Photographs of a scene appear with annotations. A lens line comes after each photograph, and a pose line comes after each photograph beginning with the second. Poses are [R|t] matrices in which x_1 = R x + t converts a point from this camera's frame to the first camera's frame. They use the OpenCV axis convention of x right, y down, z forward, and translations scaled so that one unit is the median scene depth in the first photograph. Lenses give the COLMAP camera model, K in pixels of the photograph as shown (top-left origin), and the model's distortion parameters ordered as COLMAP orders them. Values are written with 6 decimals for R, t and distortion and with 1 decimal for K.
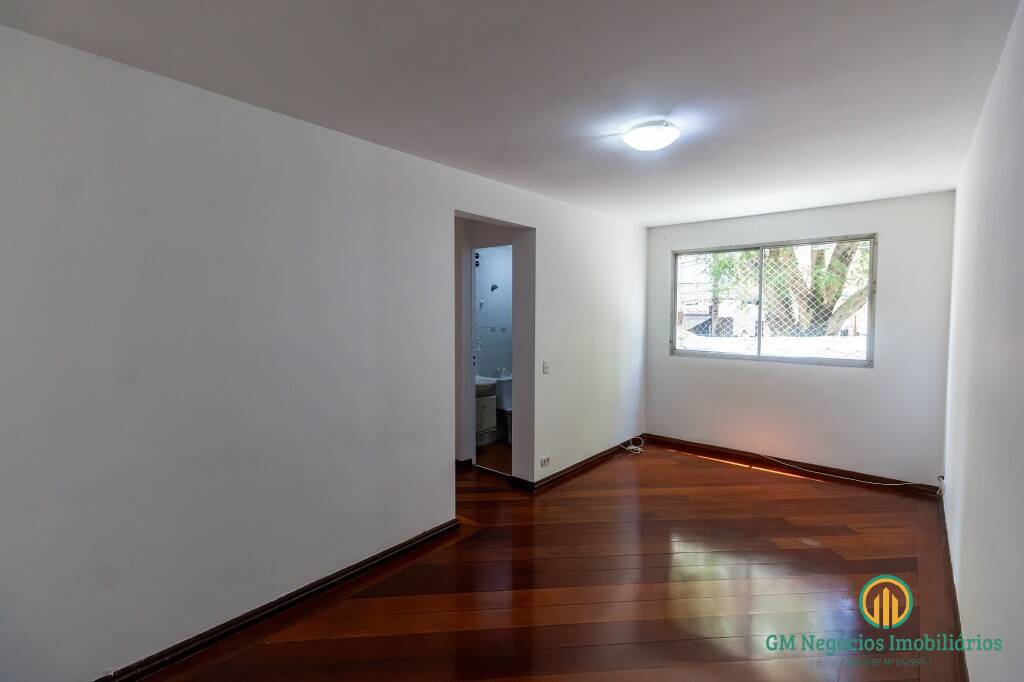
lens RADIAL K [[461.3, 0, 525.0], [0, 461.3, 336.4], [0, 0, 1]] dist [0.001805, -0.000056]
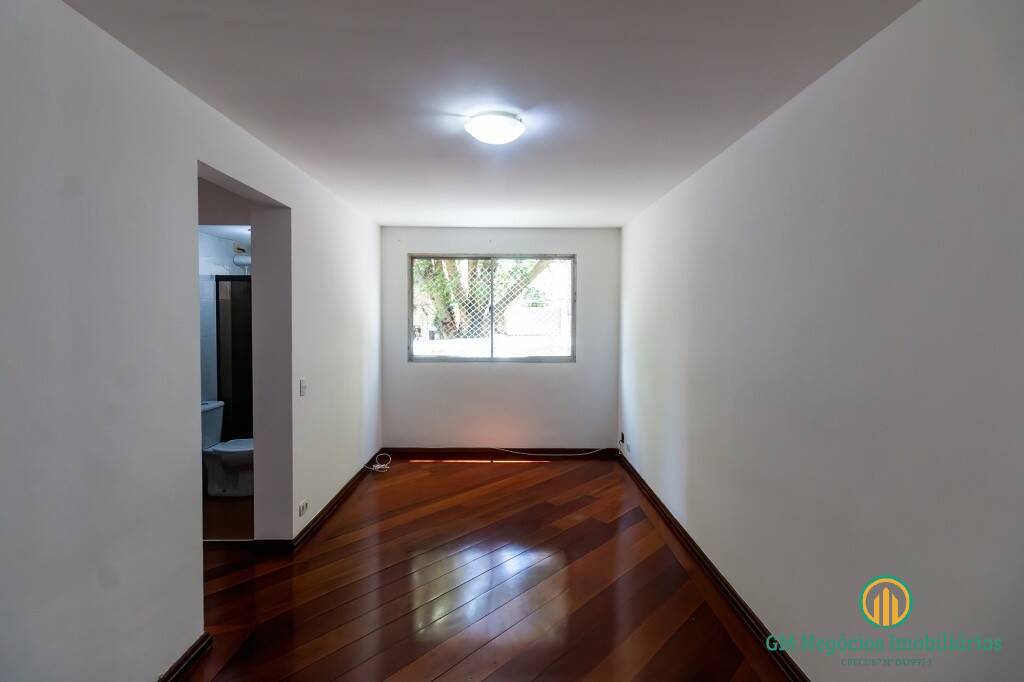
lens RADIAL K [[460.8, 0, 512.6], [0, 460.8, 334.1], [0, 0, 1]] dist [0.002225, 0.000064]
pose [[0.762851, -0.023763, 0.646137, -0.174427], [0.034176, 0.999409, -0.003594, -0.008226], [-0.645670, 0.024824, 0.763213, 0.157900]]
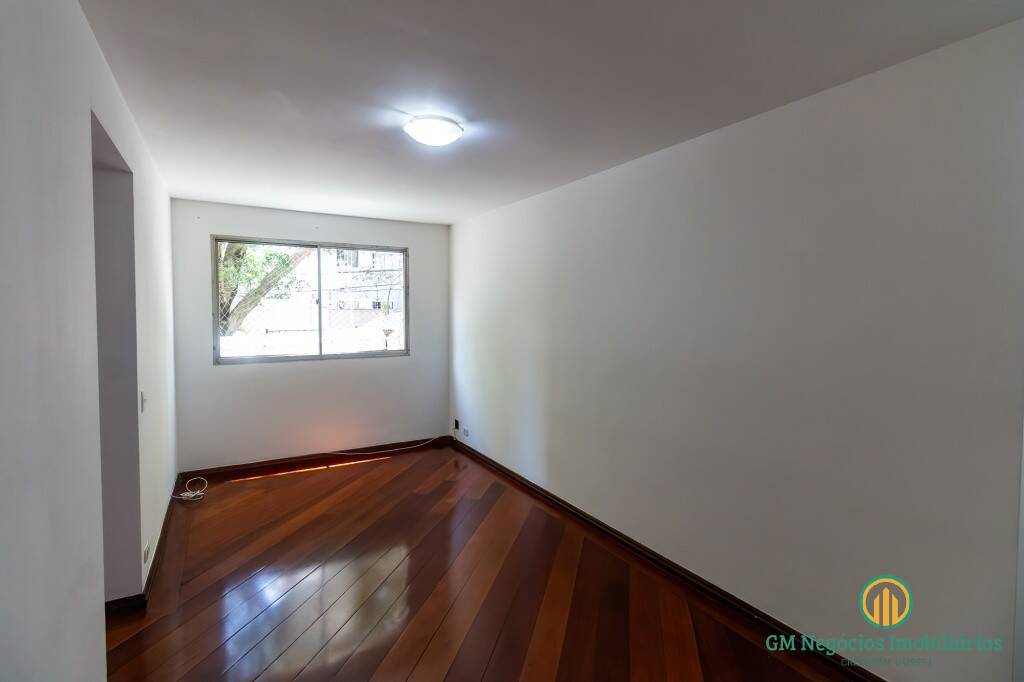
lens RADIAL K [[478.2, 0, 506.3], [0, 478.2, 329.2], [0, 0, 1]] dist [0.006781, 0.000013]
pose [[0.348943, -0.038405, 0.936357, -0.360372], [0.052608, 0.998387, 0.021344, -0.015739], [-0.935666, 0.041812, 0.350401, 0.293477]]
